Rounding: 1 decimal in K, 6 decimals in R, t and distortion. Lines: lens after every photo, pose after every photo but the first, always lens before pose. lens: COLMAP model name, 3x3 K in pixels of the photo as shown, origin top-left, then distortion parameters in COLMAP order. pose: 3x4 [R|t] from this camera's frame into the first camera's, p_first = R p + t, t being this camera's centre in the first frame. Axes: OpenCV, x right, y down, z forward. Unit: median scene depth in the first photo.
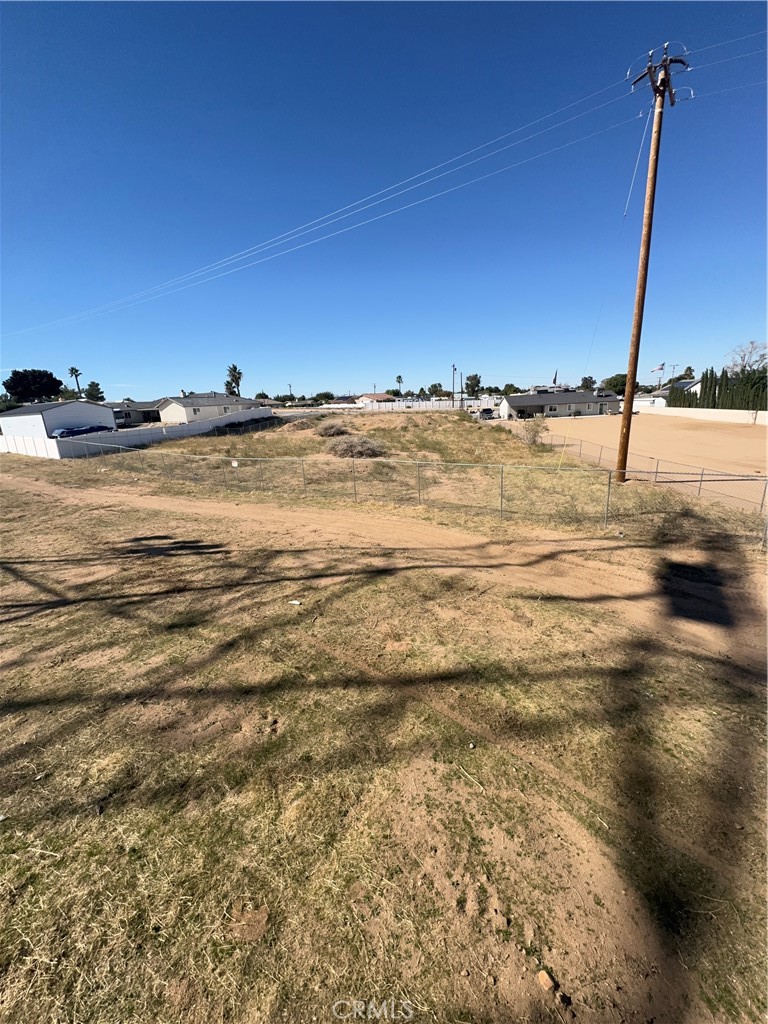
lens RADIAL K [[408.4, 0, 384.0], [0, 408.4, 515.8], [0, 0, 1]] dist [-0.002130, 0.000728]
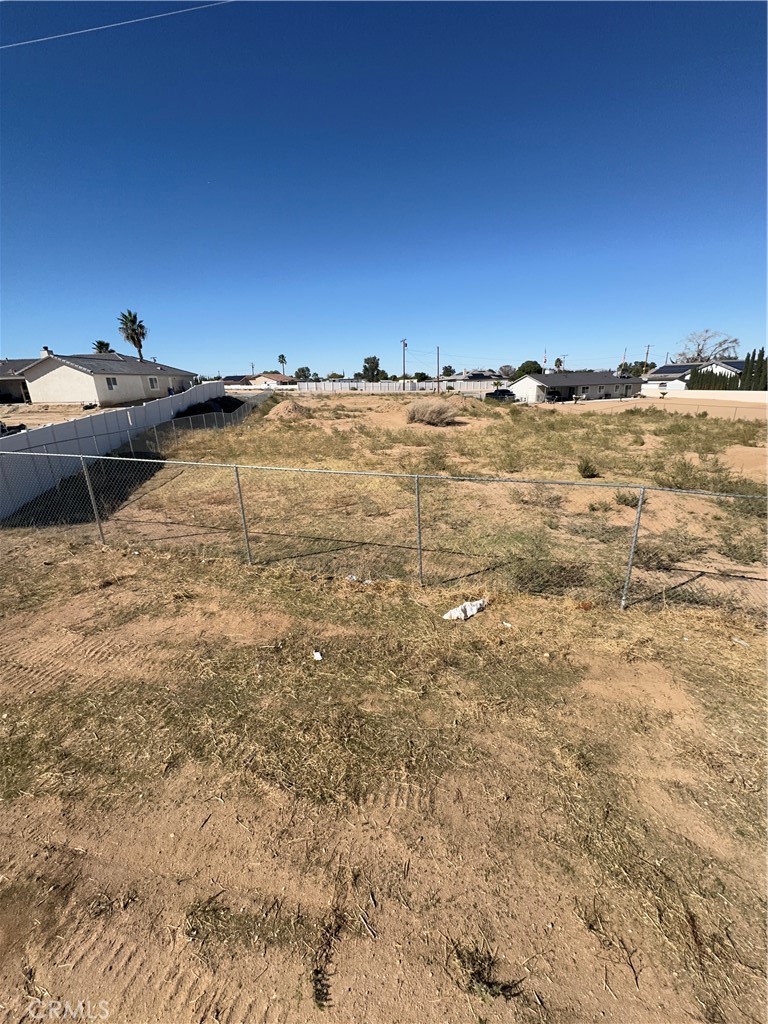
lens RADIAL K [[408.4, 0, 385.2], [0, 408.4, 514.7], [0, 0, 1]] dist [-0.002130, 0.000728]
pose [[0.922223, -0.096914, 0.374316, -0.321074], [0.087797, 0.995279, 0.041377, -0.067105], [-0.376558, -0.005295, 0.926378, 0.333218]]
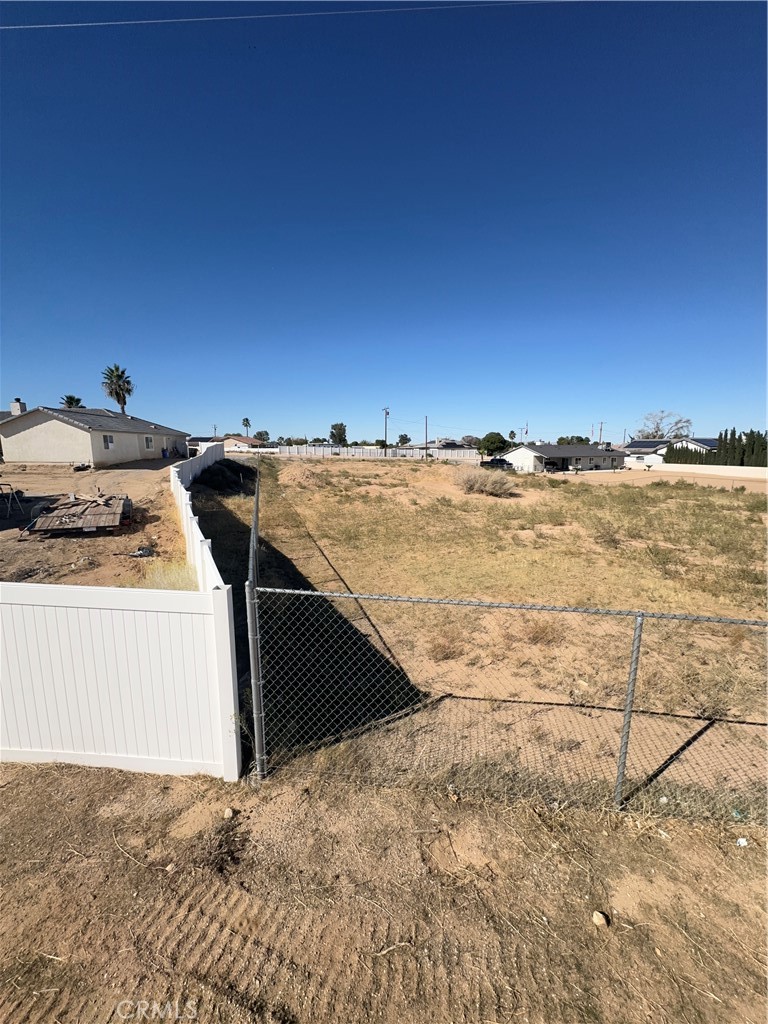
lens RADIAL K [[408.4, 0, 385.0], [0, 408.4, 513.5], [0, 0, 1]] dist [-0.002130, 0.000728]
pose [[0.866245, -0.030974, 0.498659, -0.393171], [0.093935, 0.990374, -0.101663, -0.091901], [-0.490710, 0.134907, 0.860816, 0.426684]]
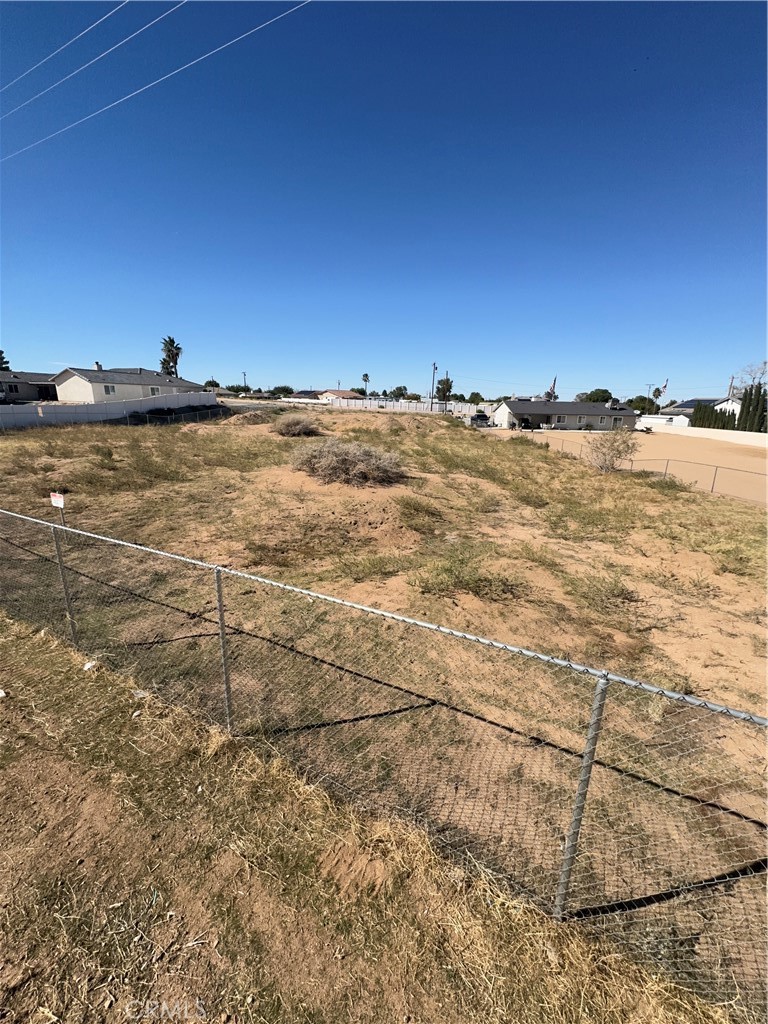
lens RADIAL K [[408.4, 0, 384.2], [0, 408.4, 513.7], [0, 0, 1]] dist [-0.002130, 0.000728]
pose [[0.992664, 0.043373, 0.112860, -0.035232], [-0.042344, 0.999037, -0.011499, -0.040567], [-0.113250, 0.006636, 0.993544, 0.193783]]
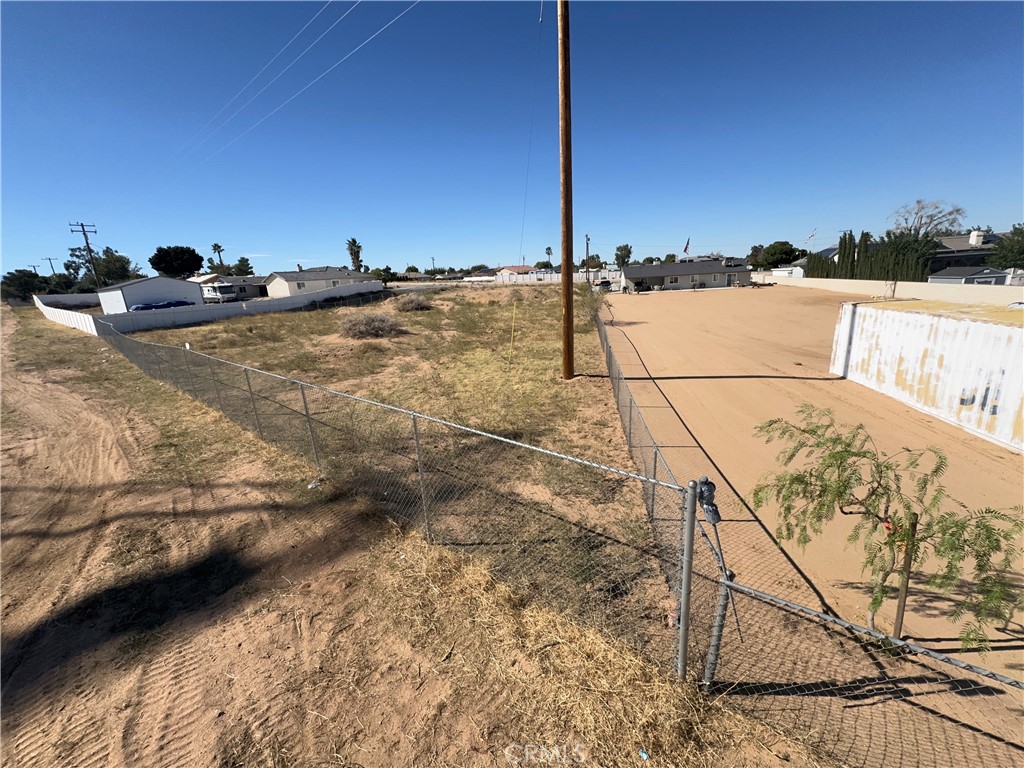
lens RADIAL K [[408.4, 0, 511.0], [0, 408.4, 387.9], [0, 0, 1]] dist [-0.002130, 0.000728]
pose [[0.994865, 0.018956, -0.099424, 0.141954], [-0.019009, 0.999819, 0.000419, -0.016226], [0.099414, 0.001473, 0.995045, 0.059479]]
